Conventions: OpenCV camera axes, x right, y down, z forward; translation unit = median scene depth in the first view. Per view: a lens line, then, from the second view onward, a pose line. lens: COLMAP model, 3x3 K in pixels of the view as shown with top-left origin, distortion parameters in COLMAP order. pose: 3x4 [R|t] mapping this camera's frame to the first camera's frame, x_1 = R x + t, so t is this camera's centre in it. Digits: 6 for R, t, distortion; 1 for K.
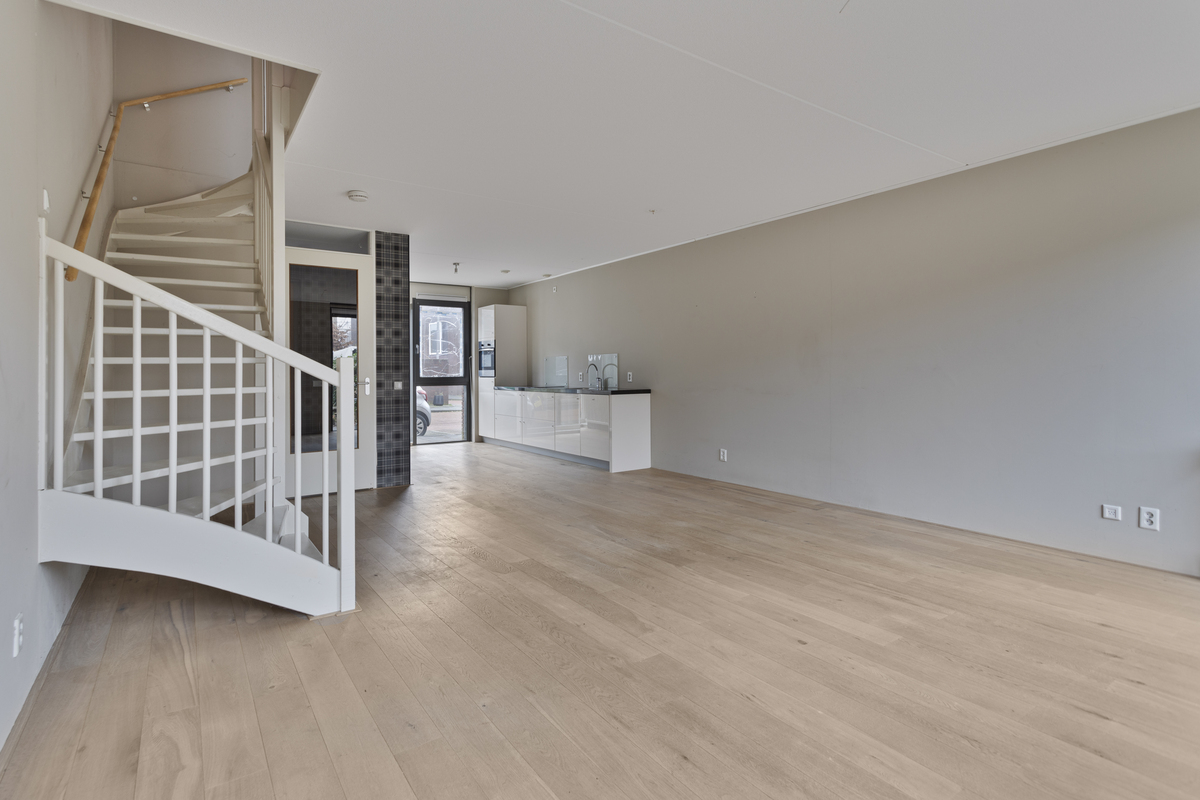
lens RADIAL K [[583.8, 0, 570.9], [0, 583.8, 367.3], [0, 0, 1]] dist [0.014674, 0.000444]
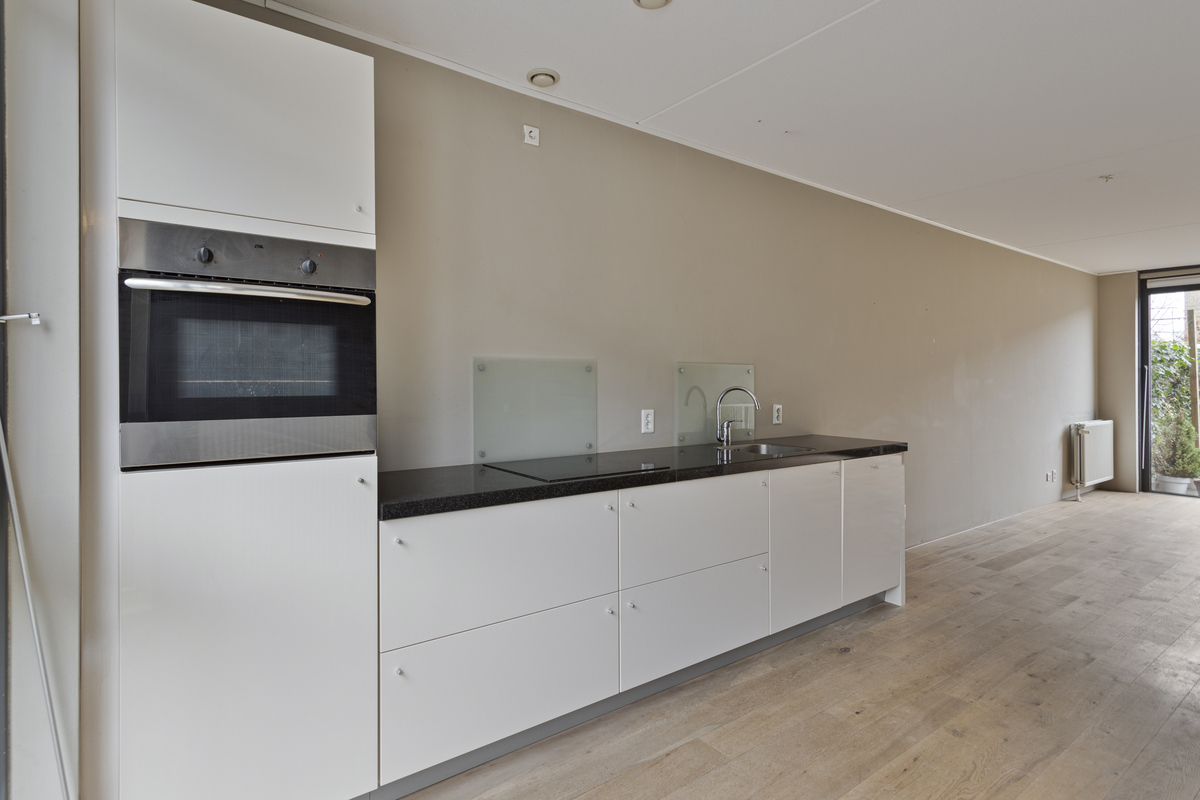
lens RADIAL K [[604.9, 0, 575.3], [0, 604.9, 379.6], [0, 0, 1]] dist [0.011046, -0.000240]
pose [[-0.037176, 0.009663, 0.999262, -0.491253], [-0.008520, 0.999914, -0.009986, -0.007421], [-0.999272, -0.008884, -0.037091, 1.435122]]
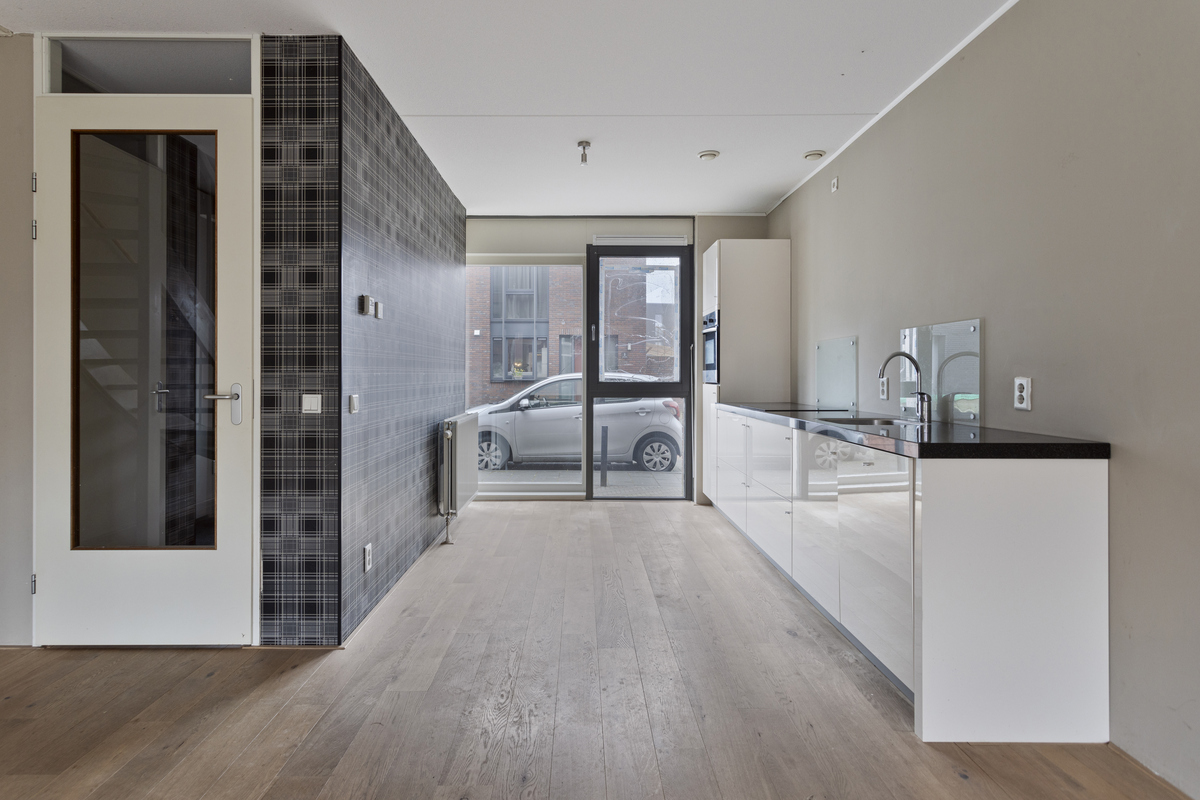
lens RADIAL K [[636.0, 0, 580.3], [0, 636.0, 373.8], [0, 0, 1]] dist [0.000931, 0.000605]
pose [[0.835601, 0.008124, -0.549276, 0.109053], [-0.003693, 0.999951, 0.009173, 0.005154], [0.549324, -0.005636, 0.835590, 0.725020]]
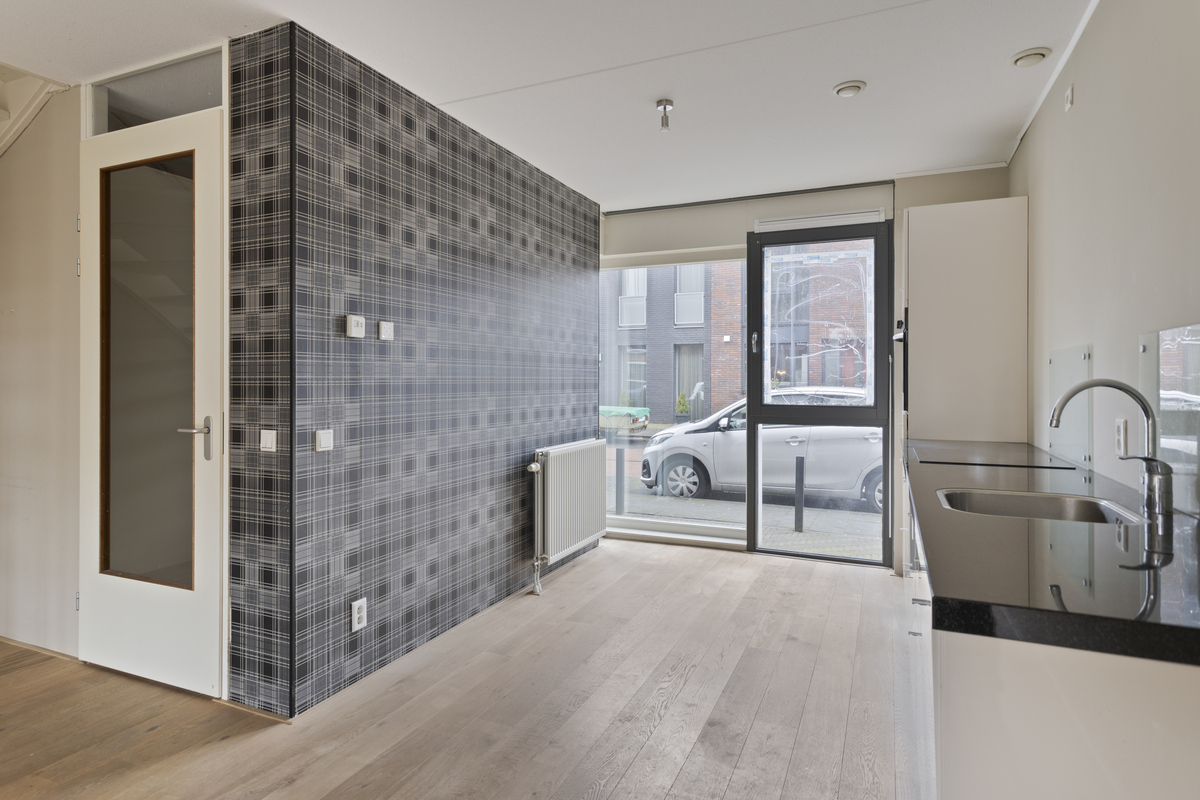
lens RADIAL K [[665.4, 0, 585.4], [0, 665.4, 379.6], [0, 0, 1]] dist [0.005410, 0.000498]
pose [[0.534909, 0.006223, -0.844886, 0.165533], [0.001337, 0.999965, 0.008212, -0.010424], [0.844908, -0.005522, 0.534883, 0.939391]]
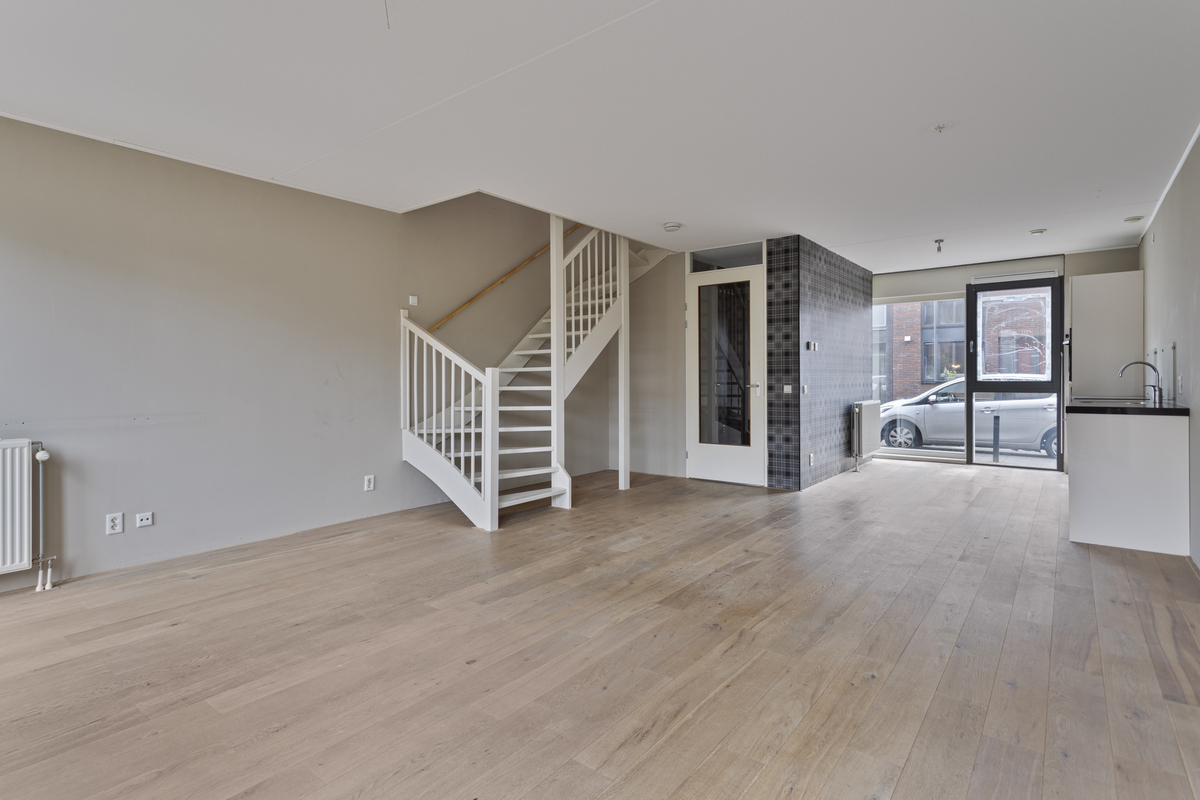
lens RADIAL K [[590.8, 0, 585.9], [0, 590.8, 379.2], [0, 0, 1]] dist [0.012535, 0.000631]
pose [[0.306153, 0.008568, -0.951944, 0.557077], [0.009600, 0.999881, 0.012087, -0.001179], [0.951934, -0.012839, 0.306034, 0.361709]]
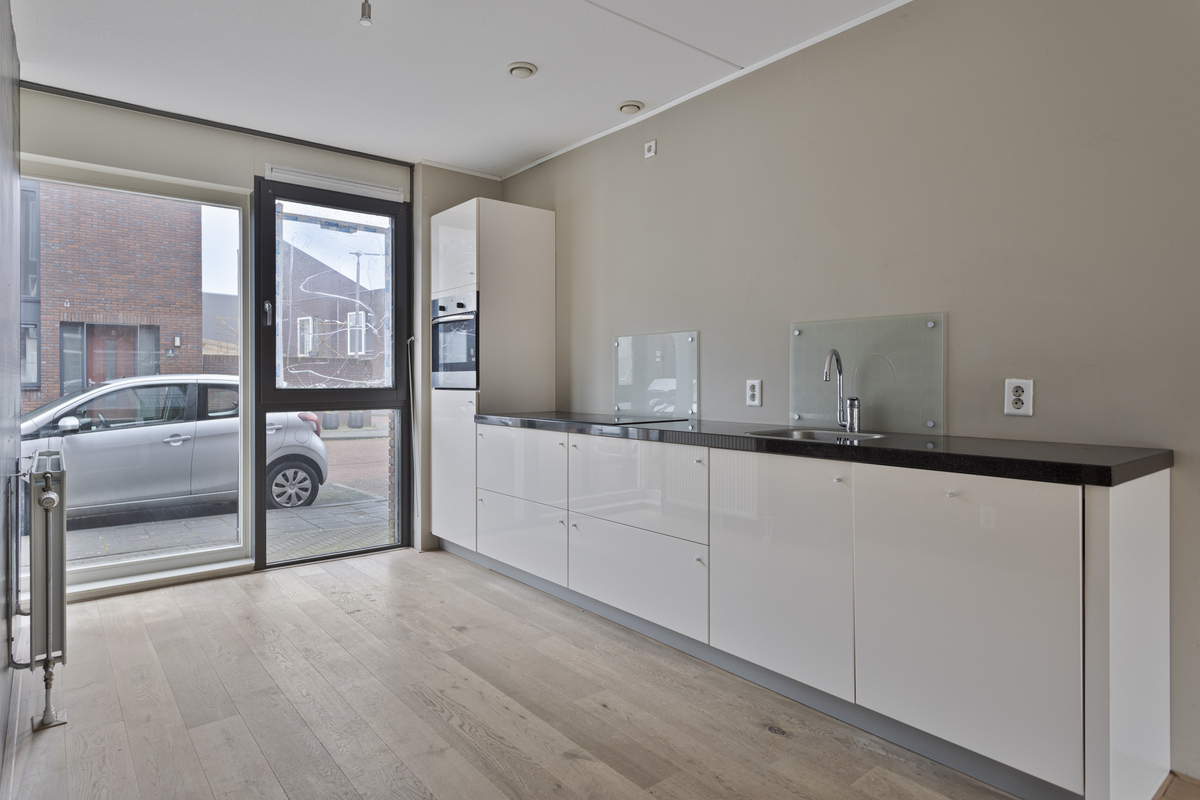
lens RADIAL K [[672.8, 0, 579.2], [0, 672.8, 381.6], [0, 0, 1]] dist [0.001366, 0.000941]
pose [[0.996383, 0.007114, 0.084675, -0.154158], [-0.008124, 0.999900, 0.011594, 0.008934], [-0.084584, -0.012240, 0.996341, 0.852047]]
